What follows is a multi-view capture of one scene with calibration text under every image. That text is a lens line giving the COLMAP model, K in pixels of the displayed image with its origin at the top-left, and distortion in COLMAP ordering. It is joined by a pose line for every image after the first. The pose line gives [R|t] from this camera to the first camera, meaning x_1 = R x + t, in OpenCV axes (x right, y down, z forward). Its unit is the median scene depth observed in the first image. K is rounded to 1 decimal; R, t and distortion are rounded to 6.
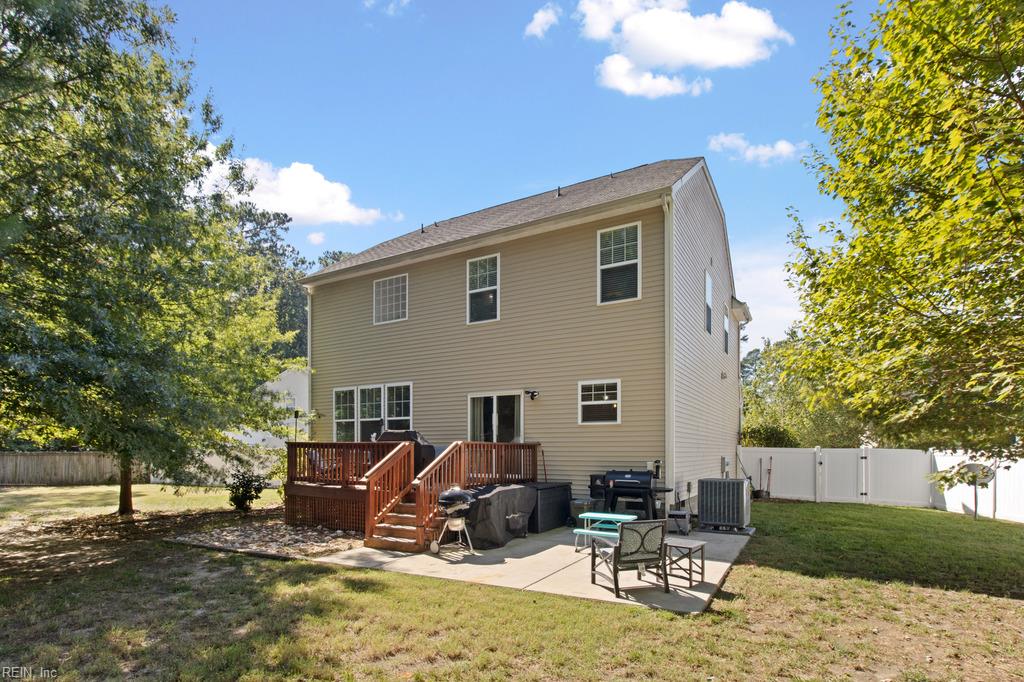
lens RADIAL K [[516.0, 0, 507.1], [0, 516.0, 444.8], [0, 0, 1]] dist [0.000046, 0.000351]
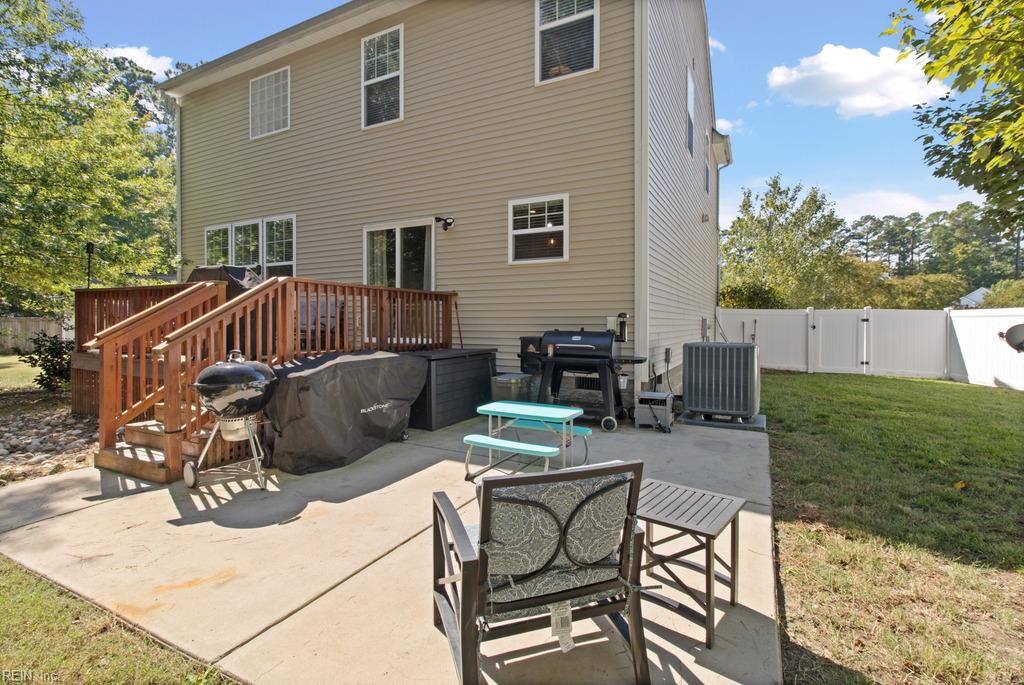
lens RADIAL K [[470.9, 0, 511.3], [0, 470.9, 325.0], [0, 0, 1]] dist [0.001031, 0.000115]
pose [[0.999003, 0.000024, 0.044641, 0.118565], [-0.000766, 0.999862, 0.016608, 0.032168], [-0.044635, -0.016626, 0.998865, 0.392901]]
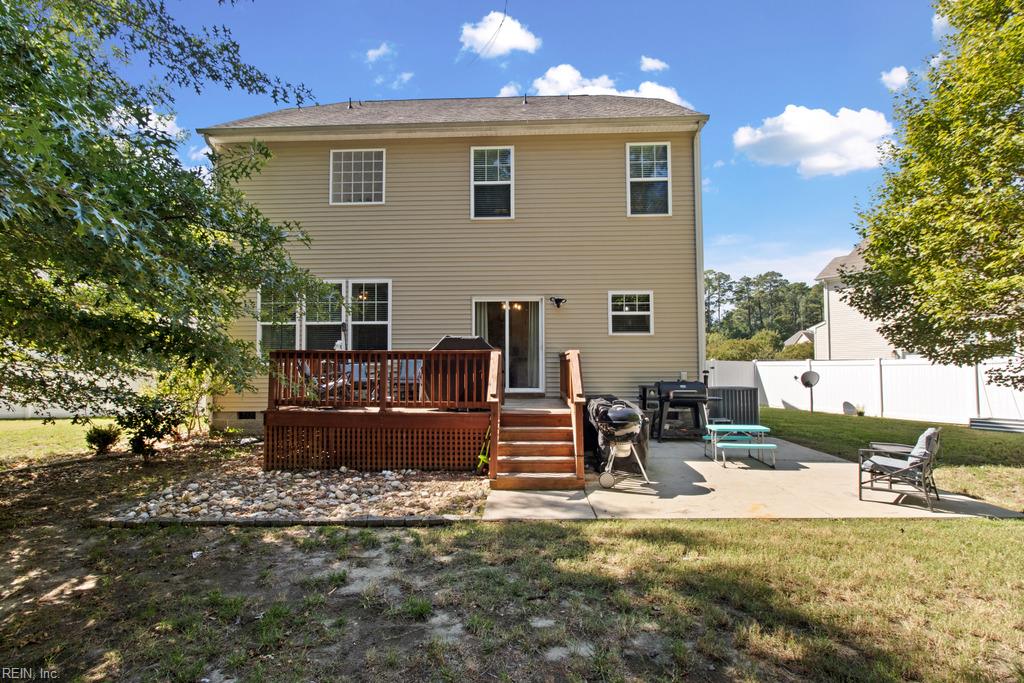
lens RADIAL K [[480.5, 0, 499.6], [0, 480.5, 341.4], [0, 0, 1]] dist [0.000063, -0.000191]
pose [[0.886842, 0.018567, 0.461700, -0.482950], [-0.001164, 0.999279, -0.037948, 0.008216], [-0.462072, 0.033117, 0.886224, 0.303817]]
